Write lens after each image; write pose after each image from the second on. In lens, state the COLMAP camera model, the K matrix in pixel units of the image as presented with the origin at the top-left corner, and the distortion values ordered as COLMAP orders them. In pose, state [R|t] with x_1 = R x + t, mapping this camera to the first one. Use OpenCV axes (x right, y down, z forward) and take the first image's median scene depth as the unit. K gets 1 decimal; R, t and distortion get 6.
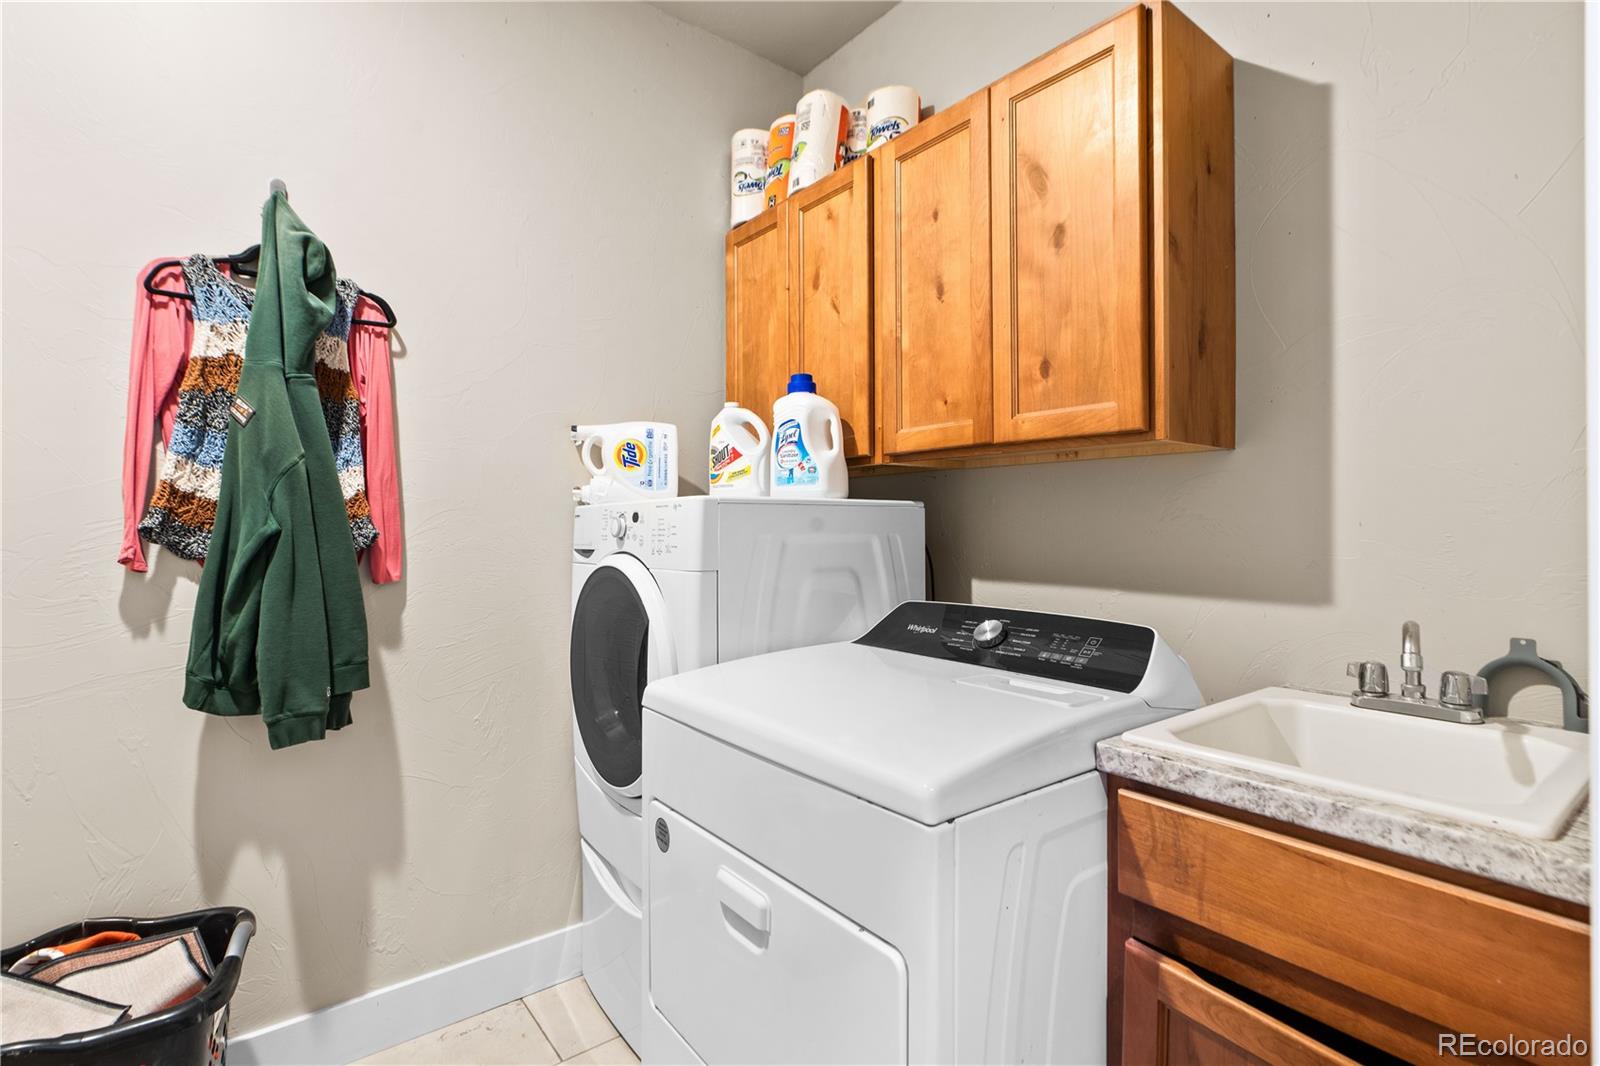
lens RADIAL K [[754.0, 0, 804.8], [0, 754.0, 517.9], [0, 0, 1]] dist [-0.003527, -0.000167]
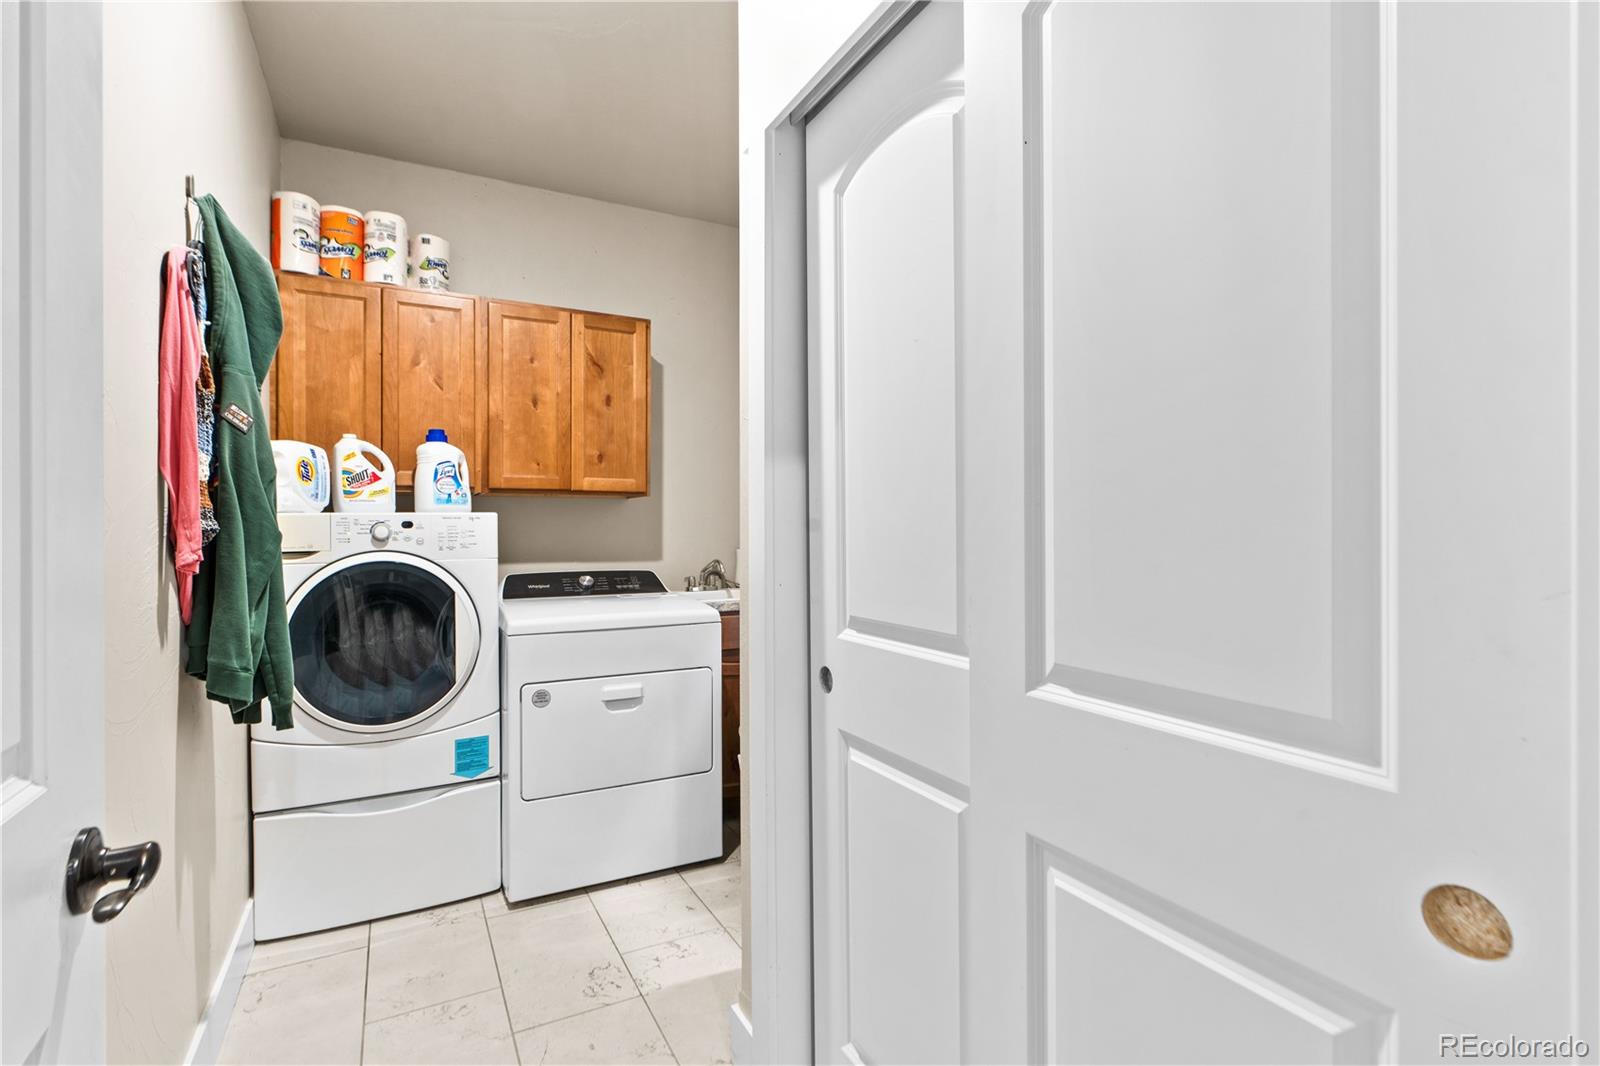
lens RADIAL K [[754.0, 0, 801.5], [0, 754.0, 533.5], [0, 0, 1]] dist [-0.003527, -0.000167]
pose [[0.167058, 0.000076, 0.985947, -1.370814], [-0.001119, 0.999999, 0.000113, 0.013433], [-0.985947, -0.001122, 0.167058, 0.050922]]
